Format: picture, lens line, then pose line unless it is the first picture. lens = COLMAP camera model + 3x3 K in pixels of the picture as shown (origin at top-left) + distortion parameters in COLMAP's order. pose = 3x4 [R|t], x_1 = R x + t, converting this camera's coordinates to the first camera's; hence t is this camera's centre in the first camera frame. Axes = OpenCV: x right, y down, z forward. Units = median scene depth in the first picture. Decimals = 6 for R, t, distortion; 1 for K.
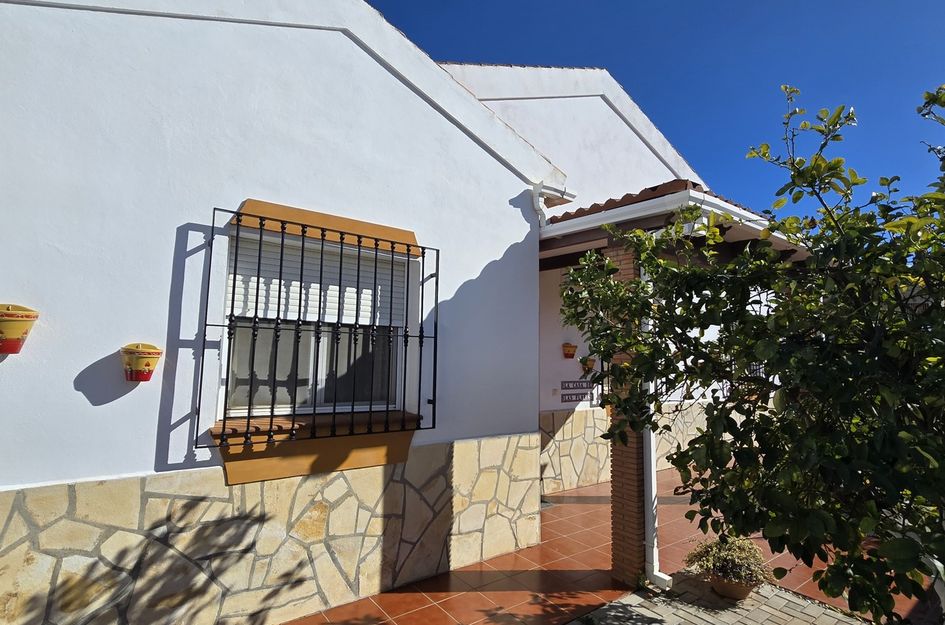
lens RADIAL K [[475.4, 0, 473.7], [0, 475.4, 302.3], [0, 0, 1]] dist [-0.004228, 0.005026]
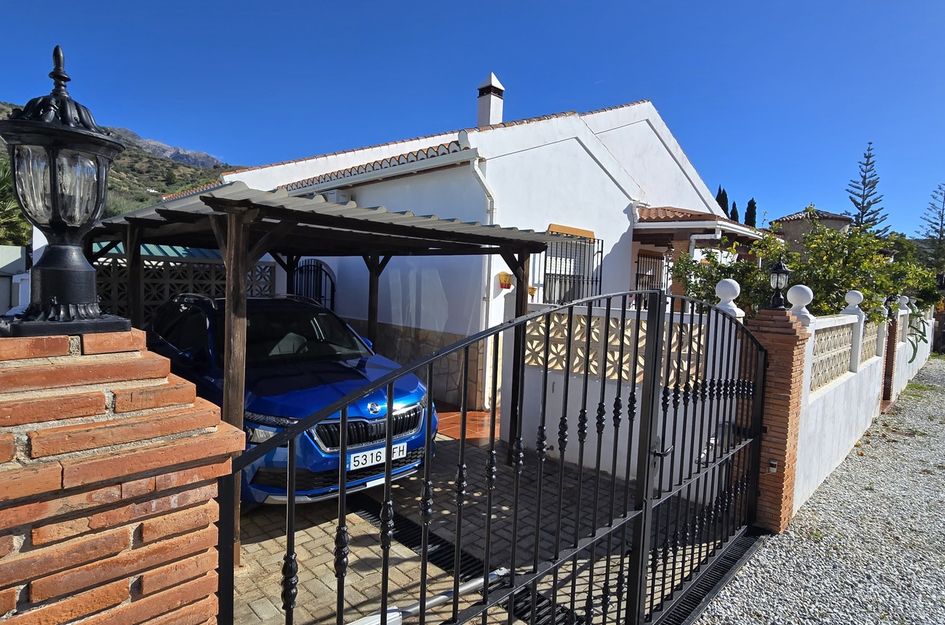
lens RADIAL K [[505.3, 0, 472.3], [0, 505.3, 310.5], [0, 0, 1]] dist [0.001308, -0.003546]
pose [[0.990784, 0.010421, 0.135052, -0.972369], [-0.033310, 0.985164, 0.168354, -0.165474], [-0.131294, -0.171301, 0.976431, -1.205560]]
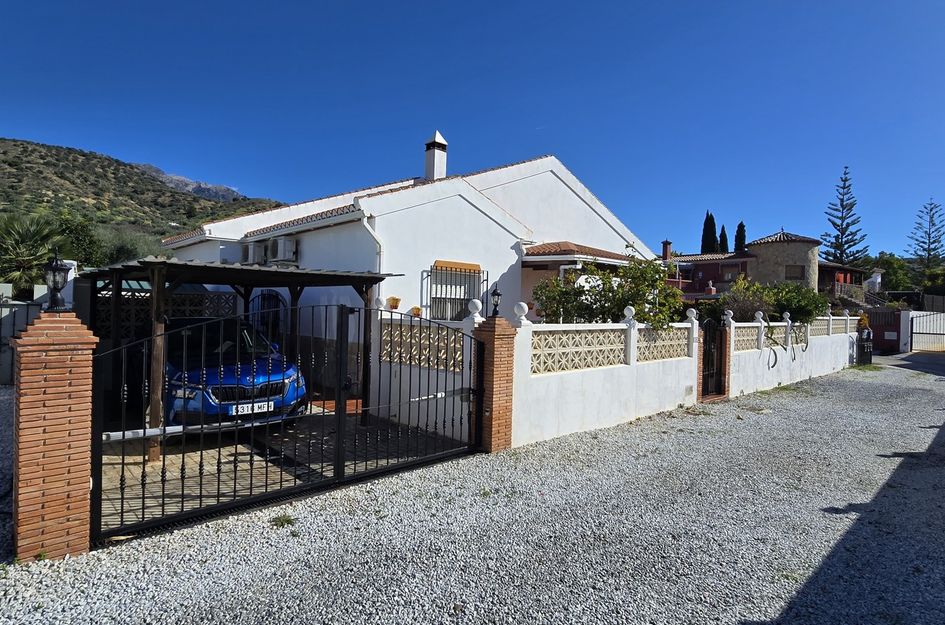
lens RADIAL K [[505.3, 0, 471.2], [0, 505.3, 308.7], [0, 0, 1]] dist [0.001308, -0.003546]
pose [[0.994556, 0.002316, 0.104179, -0.480279], [-0.014494, 0.993109, 0.116295, -0.237213], [-0.103192, -0.117172, 0.987736, -1.928794]]
